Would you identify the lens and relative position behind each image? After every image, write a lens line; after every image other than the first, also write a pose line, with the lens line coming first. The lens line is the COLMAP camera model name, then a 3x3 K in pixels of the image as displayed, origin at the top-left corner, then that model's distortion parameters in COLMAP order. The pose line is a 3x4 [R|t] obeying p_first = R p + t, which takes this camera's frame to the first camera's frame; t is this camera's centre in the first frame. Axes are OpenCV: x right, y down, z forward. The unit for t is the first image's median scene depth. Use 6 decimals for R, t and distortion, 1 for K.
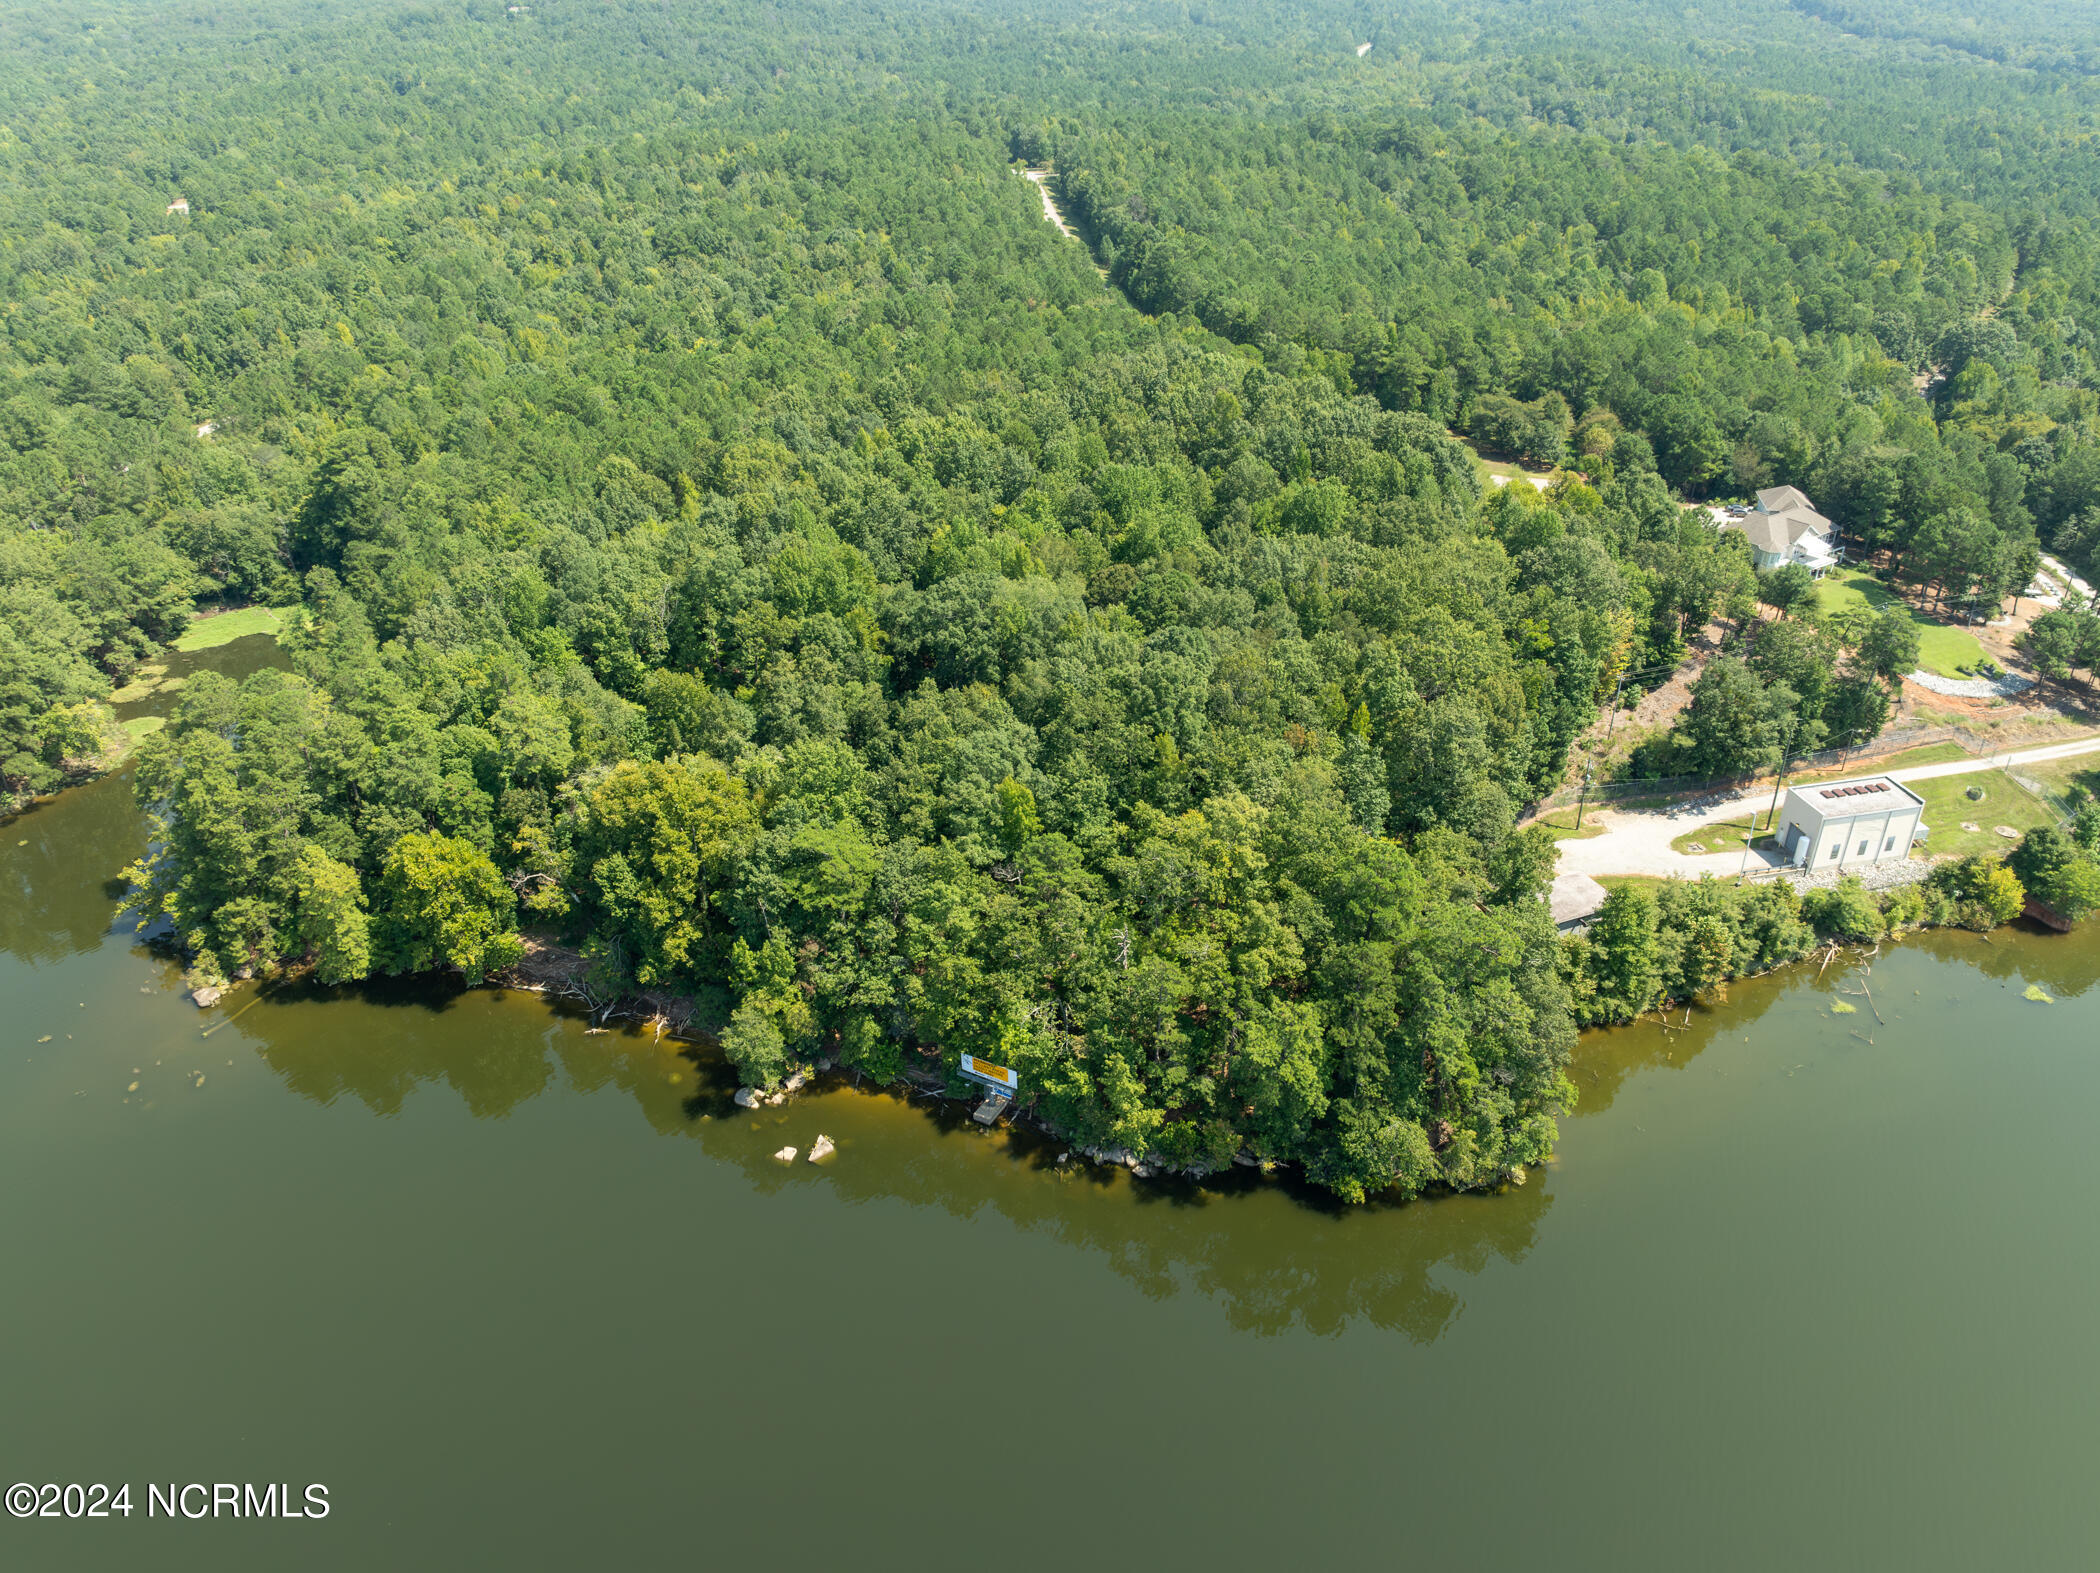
lens RADIAL K [[1483.4, 0, 1053.8], [0, 1483.4, 798.9], [0, 0, 1]] dist [-0.041207, 0.005541]
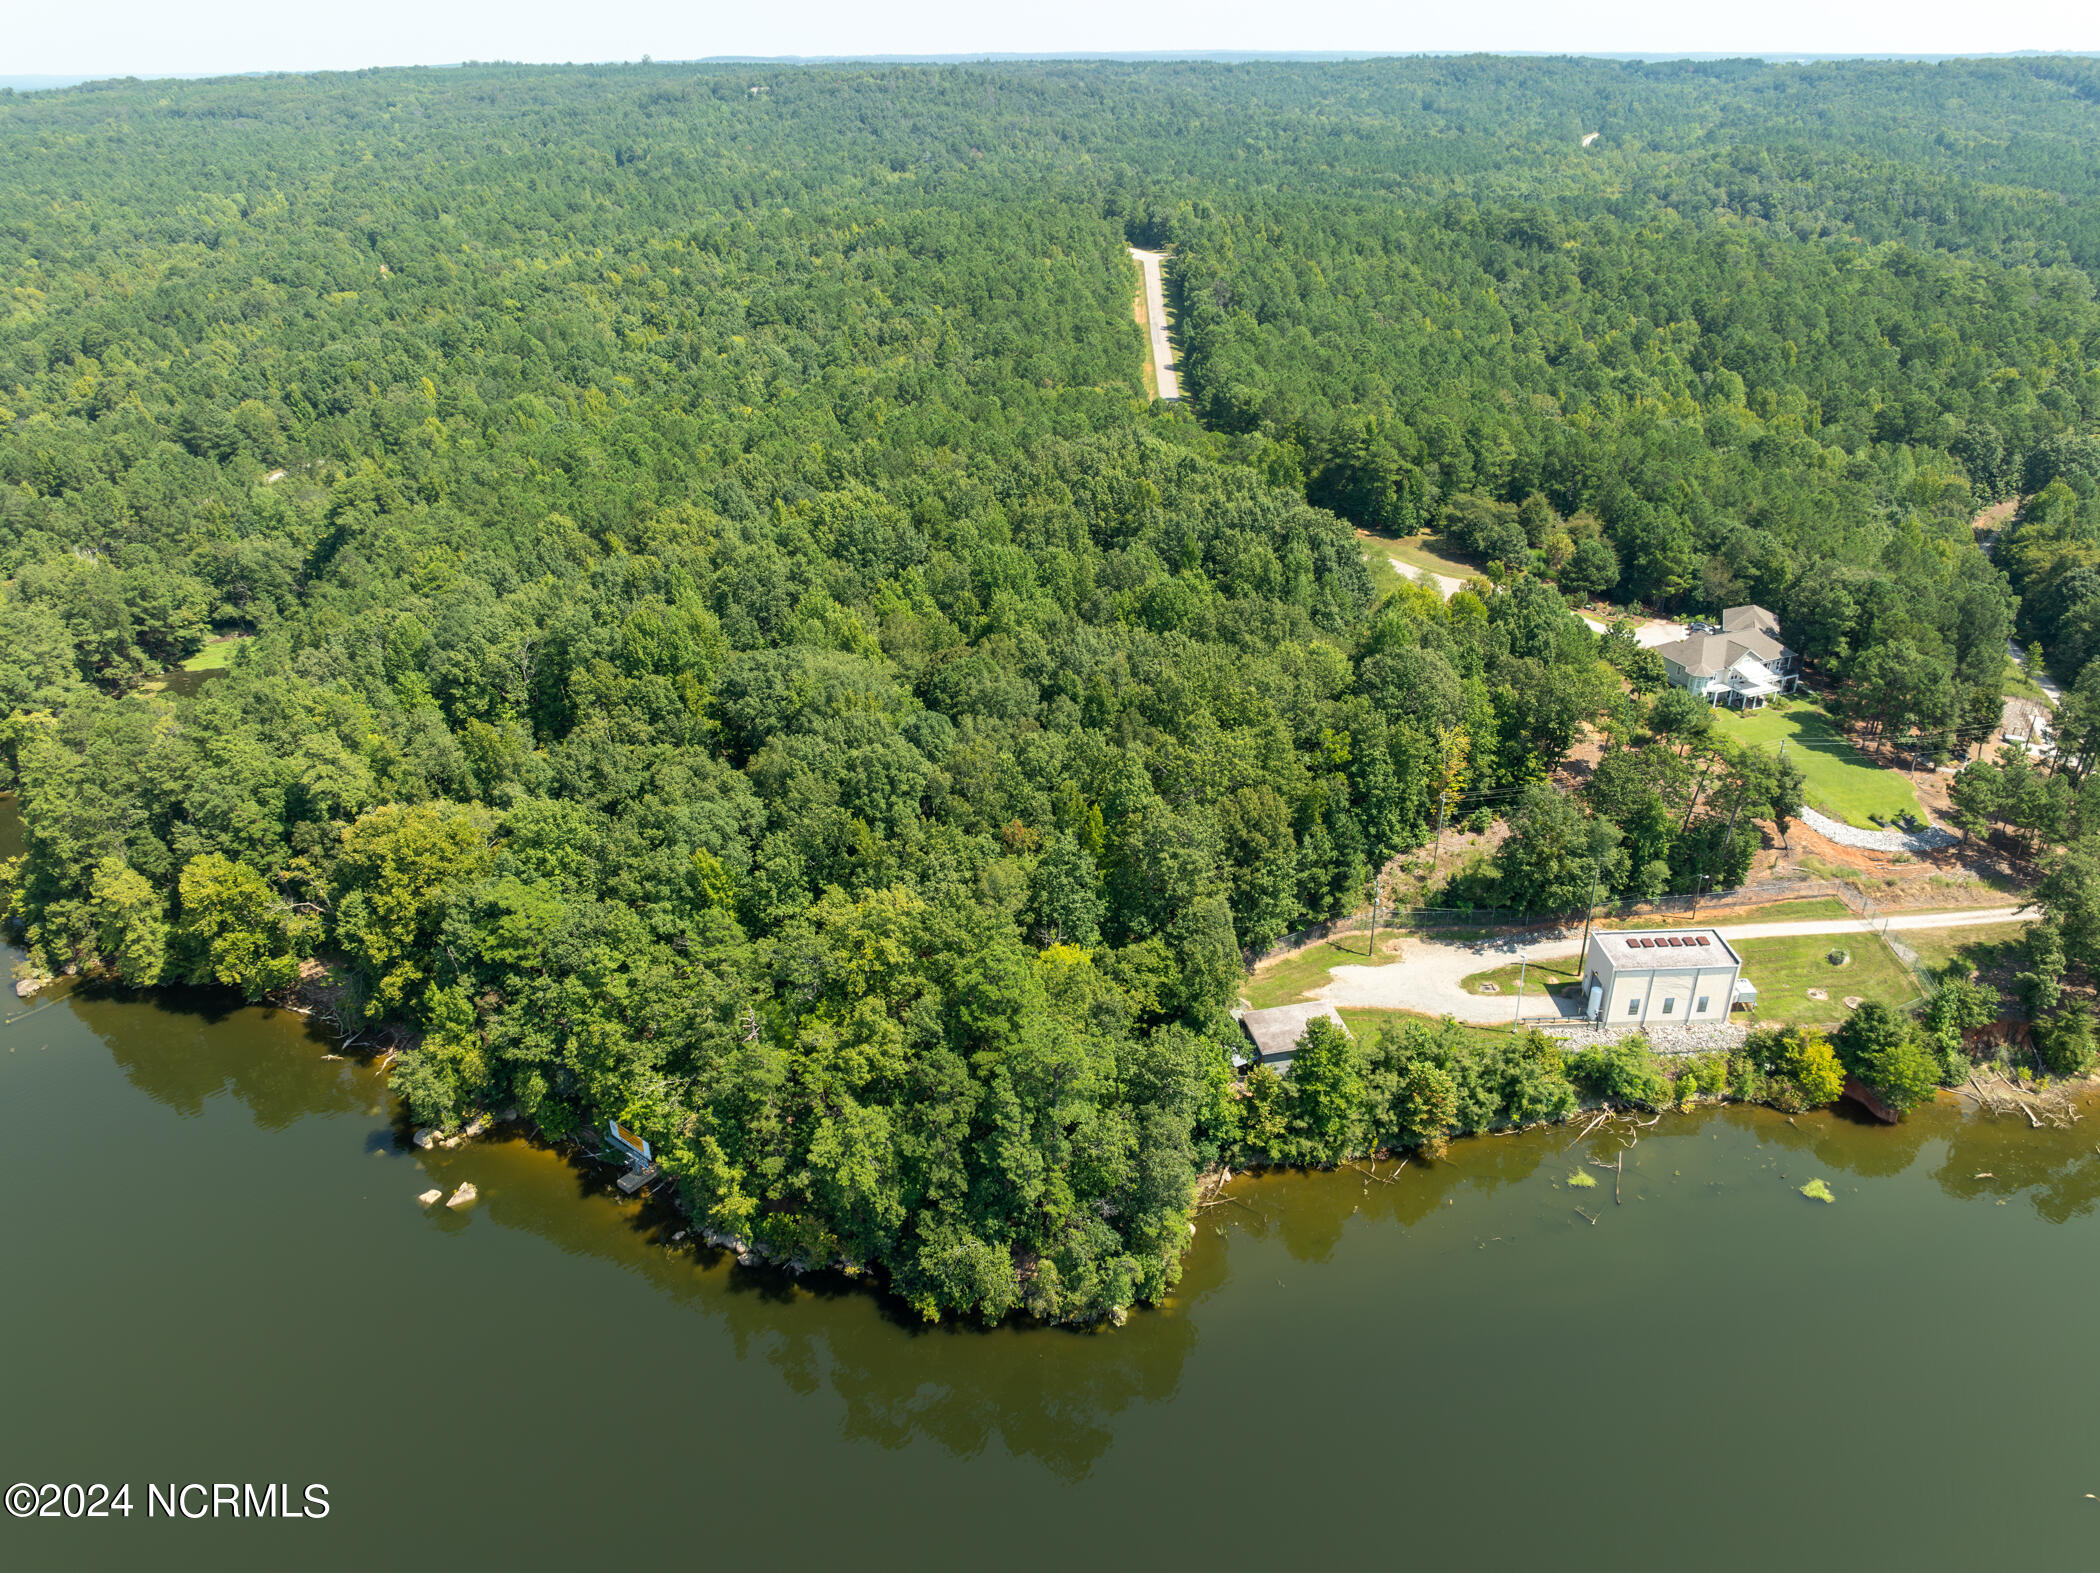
lens RADIAL K [[1483.4, 0, 1053.8], [0, 1483.4, 798.9], [0, 0, 1]] dist [-0.041207, 0.005541]
pose [[0.984540, 0.078470, -0.156598, 0.306392], [-0.085563, 0.995567, -0.039067, -0.025607], [0.152838, 0.051862, 0.986889, 0.035822]]
